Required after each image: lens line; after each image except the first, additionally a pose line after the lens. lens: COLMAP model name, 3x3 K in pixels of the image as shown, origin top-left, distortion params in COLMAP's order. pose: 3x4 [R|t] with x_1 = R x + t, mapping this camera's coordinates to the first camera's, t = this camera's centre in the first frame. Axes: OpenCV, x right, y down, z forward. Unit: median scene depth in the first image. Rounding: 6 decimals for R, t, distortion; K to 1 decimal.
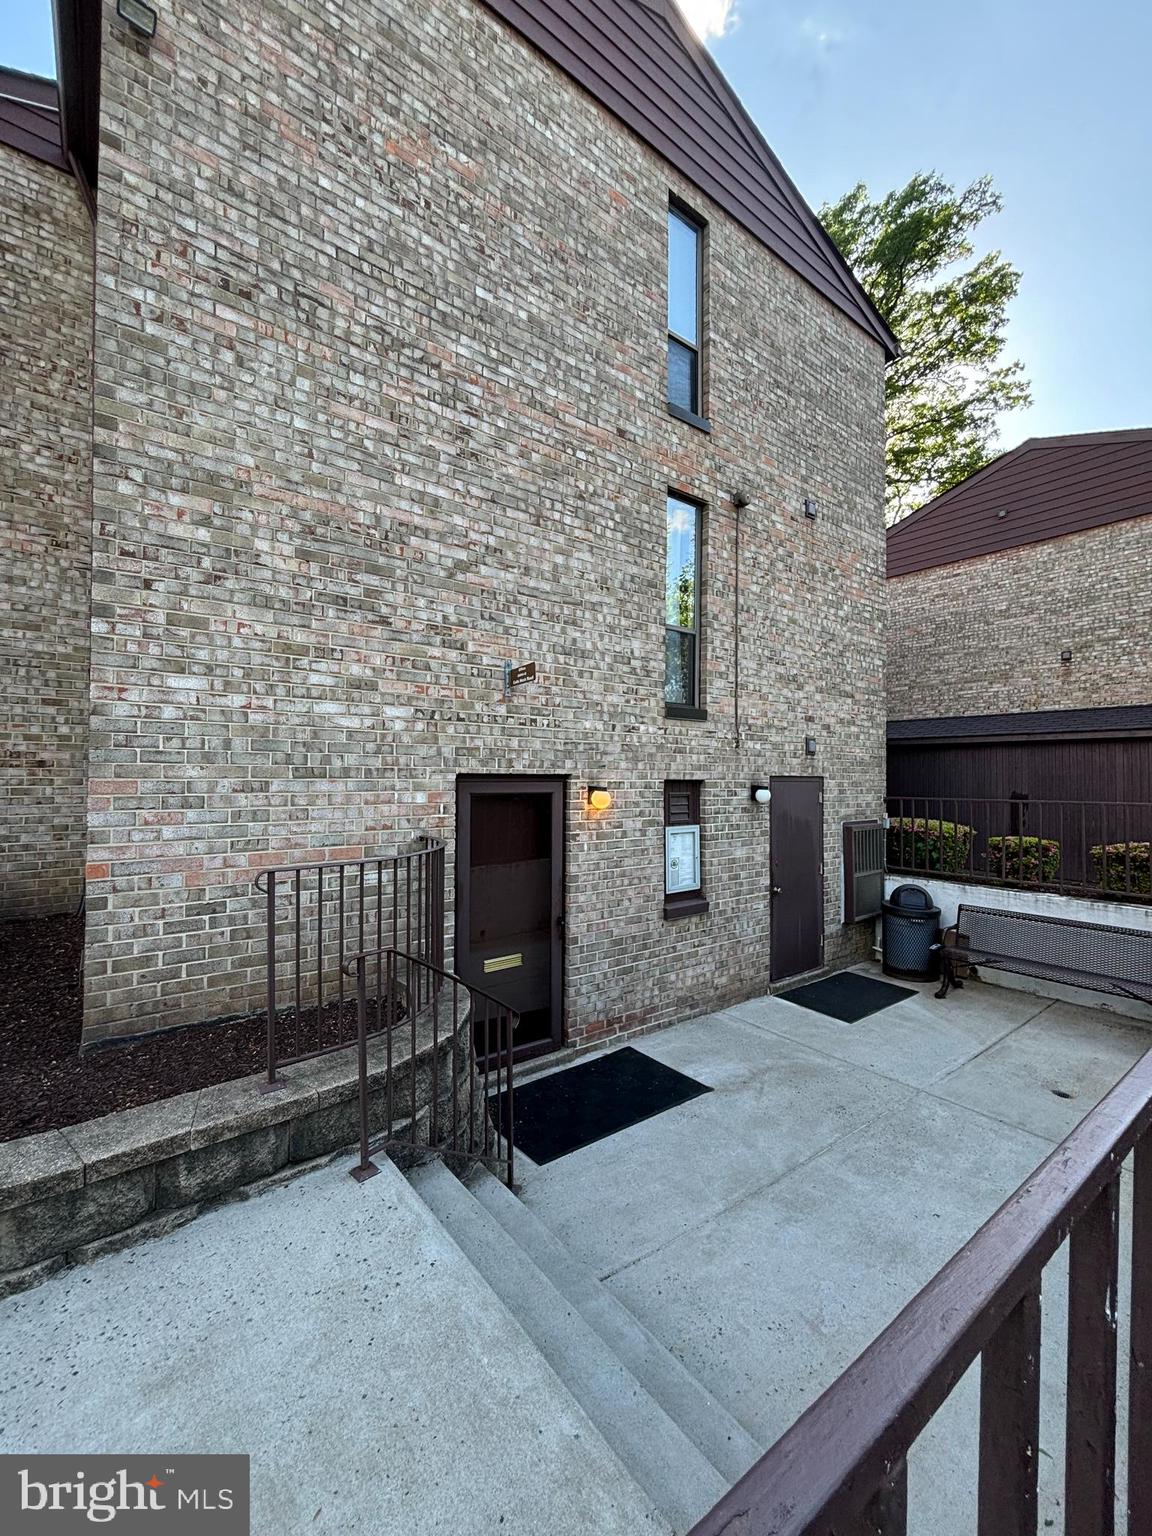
lens RADIAL K [[618.8, 0, 578.5], [0, 618.8, 758.3], [0, 0, 1]] dist [0.001062, -0.000869]
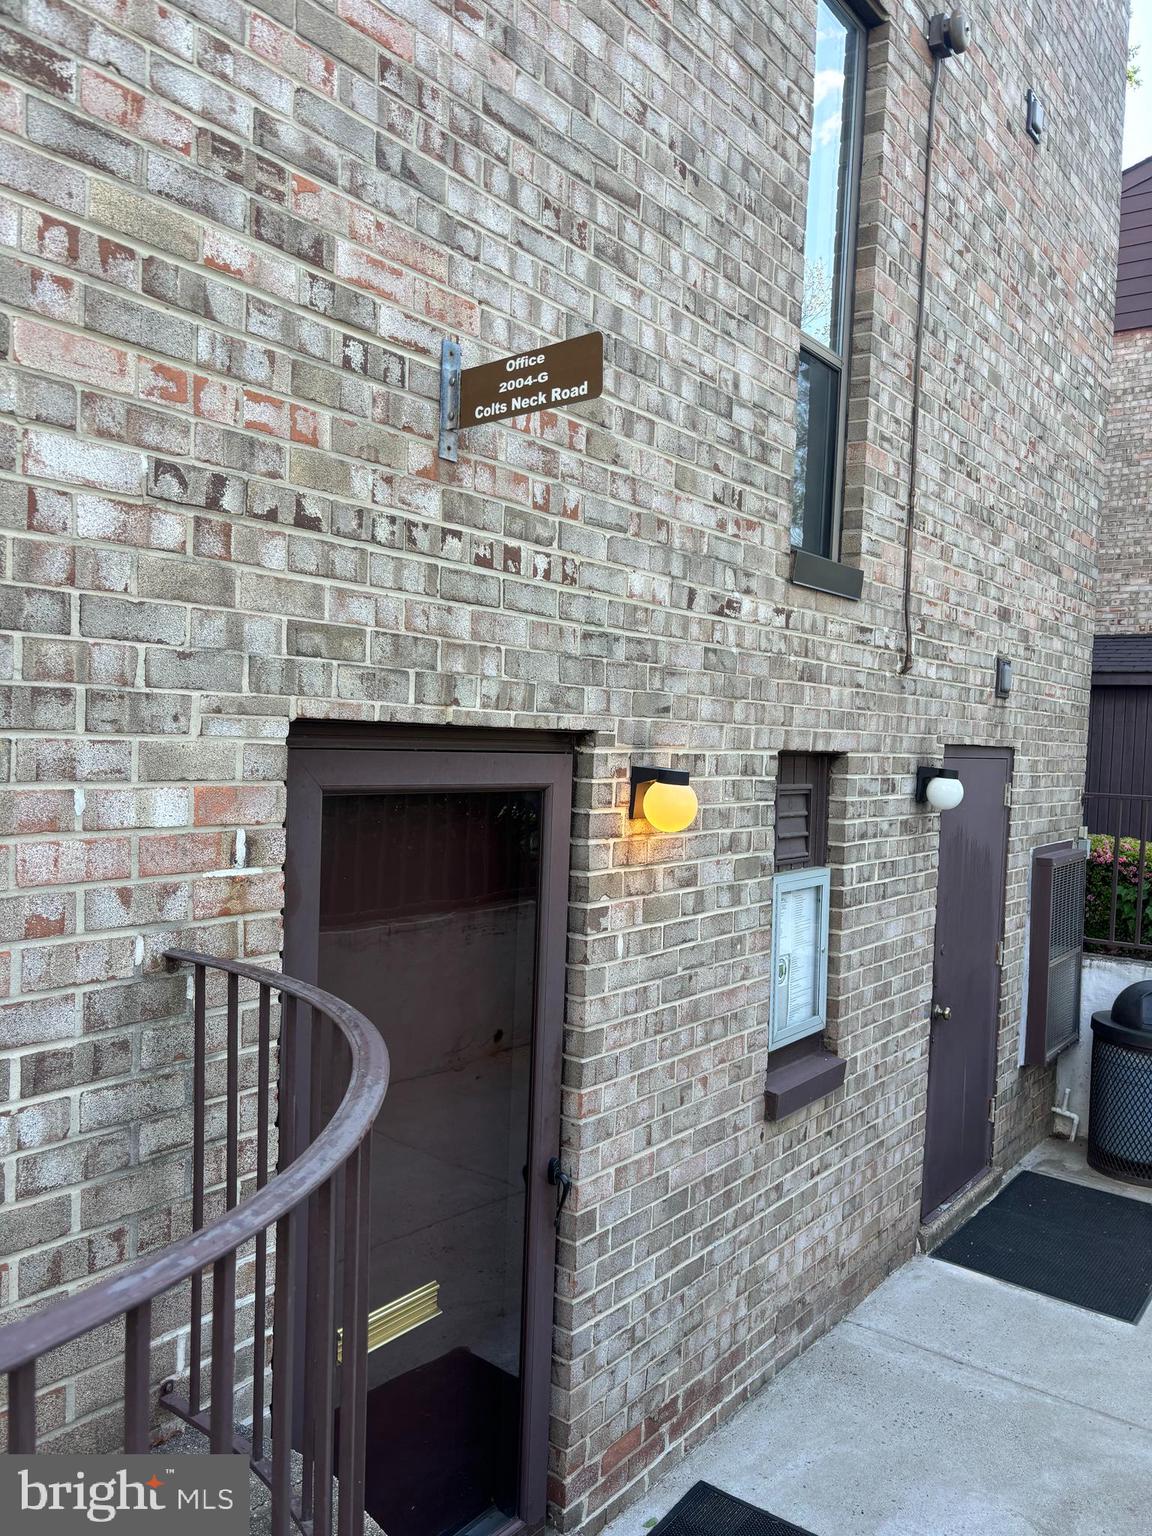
lens RADIAL K [[1162.9, 0, 575.9], [0, 1162.9, 783.8], [0, 0, 1]] dist [0.003904, -0.012857]
pose [[0.963371, 0.021060, 0.267342, -0.179877], [-0.042880, 0.996182, 0.076047, 0.007357], [-0.264720, -0.084725, 0.960596, 0.393092]]
